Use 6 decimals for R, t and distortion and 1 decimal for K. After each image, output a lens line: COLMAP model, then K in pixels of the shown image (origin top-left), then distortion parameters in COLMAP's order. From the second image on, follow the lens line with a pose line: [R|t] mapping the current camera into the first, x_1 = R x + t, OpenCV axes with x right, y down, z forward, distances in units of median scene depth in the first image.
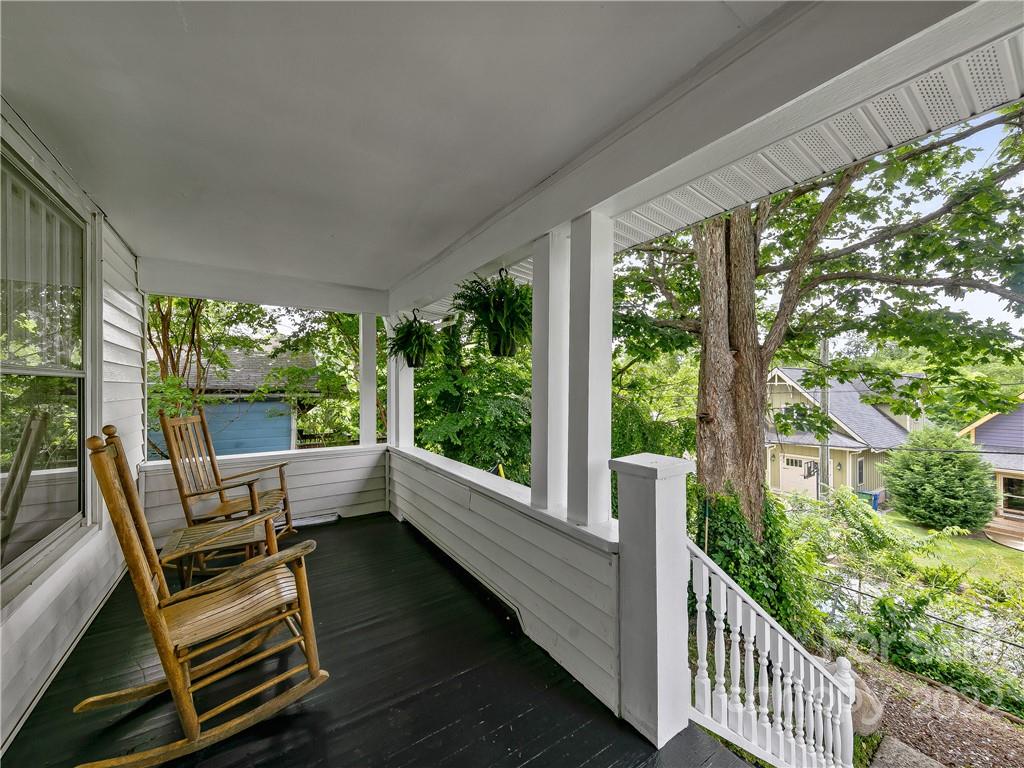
lens RADIAL K [[376.6, 0, 515.9], [0, 376.6, 388.5], [0, 0, 1]] dist [-0.001900, -0.000071]
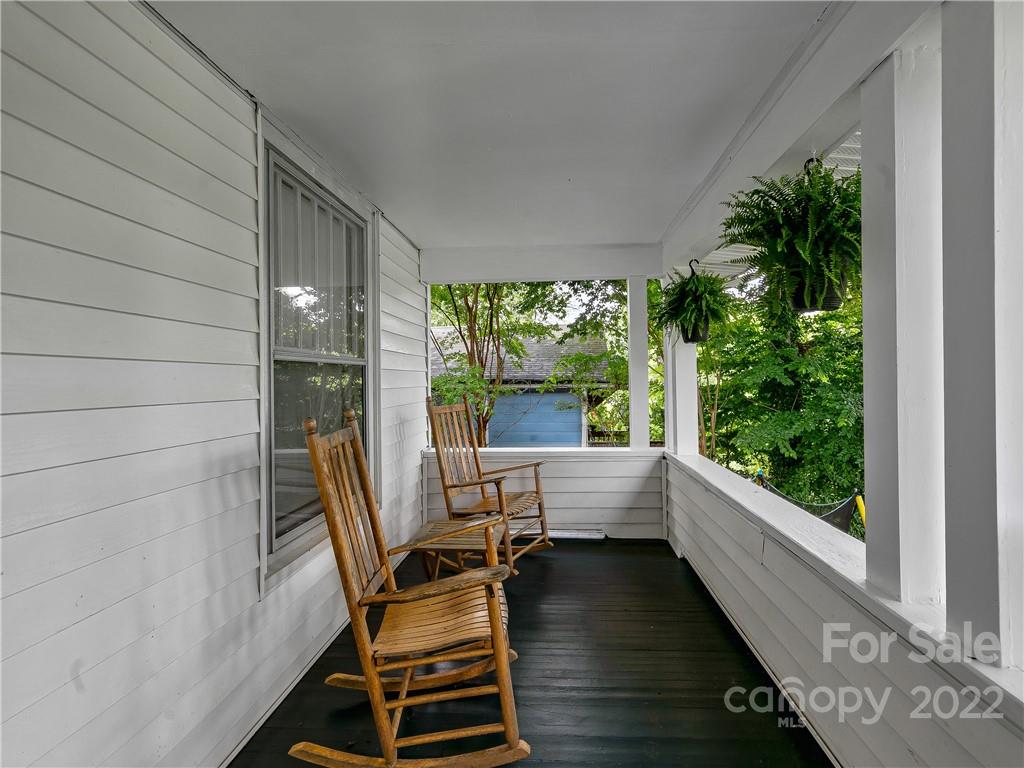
lens RADIAL K [[487.3, 0, 541.7], [0, 487.3, 372.0], [0, 0, 1]] dist [0.002468, -0.000772]
pose [[0.801565, -0.019180, -0.597599, 0.048007], [0.012101, 0.999801, -0.015857, 0.010011], [0.597785, 0.005479, 0.801638, 0.097347]]
